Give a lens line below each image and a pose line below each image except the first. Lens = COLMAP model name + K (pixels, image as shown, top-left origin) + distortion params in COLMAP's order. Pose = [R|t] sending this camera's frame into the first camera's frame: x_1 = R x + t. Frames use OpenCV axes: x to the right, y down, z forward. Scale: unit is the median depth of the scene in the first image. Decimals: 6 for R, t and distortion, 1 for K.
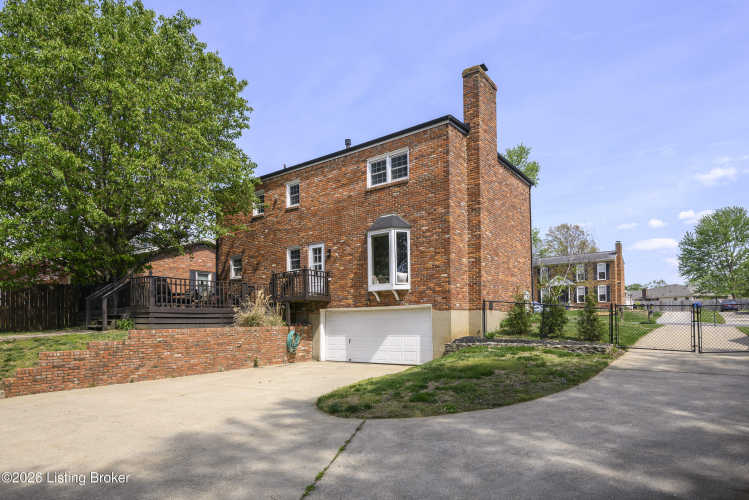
lens RADIAL K [[413.7, 0, 374.5], [0, 413.7, 250.0], [0, 0, 1]] dist [0.000157, 0.000042]
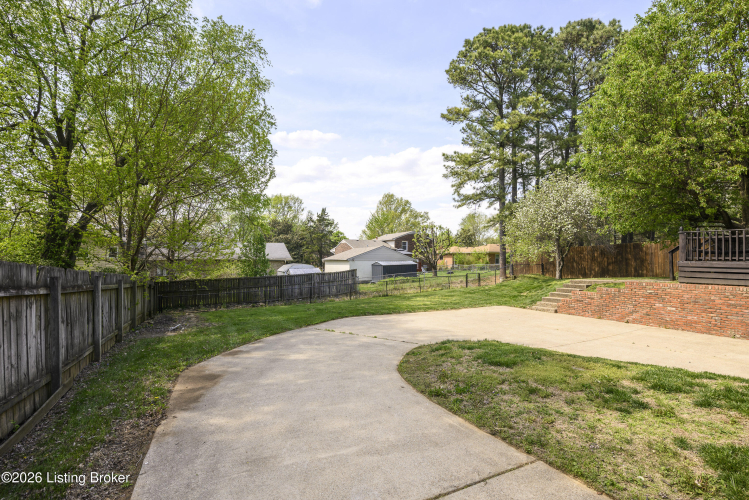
lens RADIAL K [[353.8, 0, 374.5], [0, 353.8, 250.0], [0, 0, 1]] dist [0.000177, 0.000015]
pose [[-0.427796, -0.019629, -0.903662, 0.657304], [0.152368, 0.983891, -0.093504, 0.083180], [0.890940, -0.177690, -0.417914, 0.757811]]
